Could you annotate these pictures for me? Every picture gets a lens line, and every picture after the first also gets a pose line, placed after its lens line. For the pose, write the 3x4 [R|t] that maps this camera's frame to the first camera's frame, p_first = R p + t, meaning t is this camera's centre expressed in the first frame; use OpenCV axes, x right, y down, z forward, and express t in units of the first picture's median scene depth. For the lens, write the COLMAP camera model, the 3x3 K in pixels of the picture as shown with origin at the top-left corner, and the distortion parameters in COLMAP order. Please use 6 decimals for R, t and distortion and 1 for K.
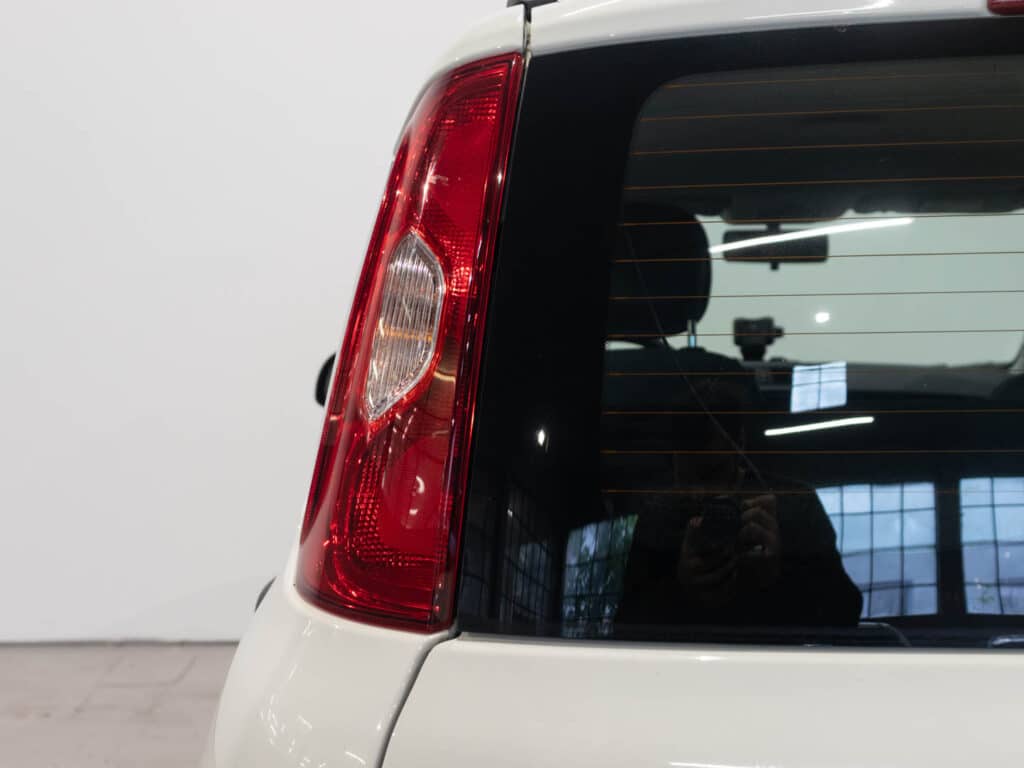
lens RADIAL K [[1412.9, 0, 512.0], [0, 1412.9, 384.0], [0, 0, 1]] dist [0.021882, 0.018526]
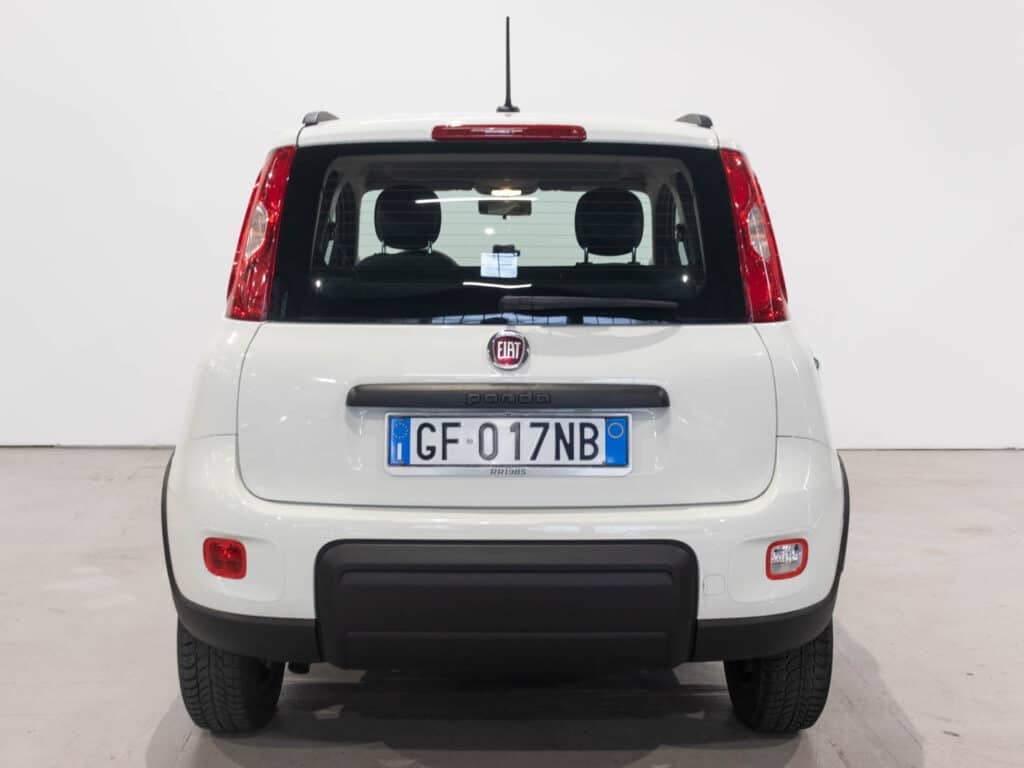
lens RADIAL K [[1171.6, 0, 512.0], [0, 1171.6, 384.0], [0, 0, 1]] dist [-0.023004, -0.015877]
pose [[0.999241, 0.013628, 0.036502, 0.403834], [-0.015750, 0.998164, 0.058486, 0.139051], [-0.035638, -0.059016, 0.997621, -1.673713]]
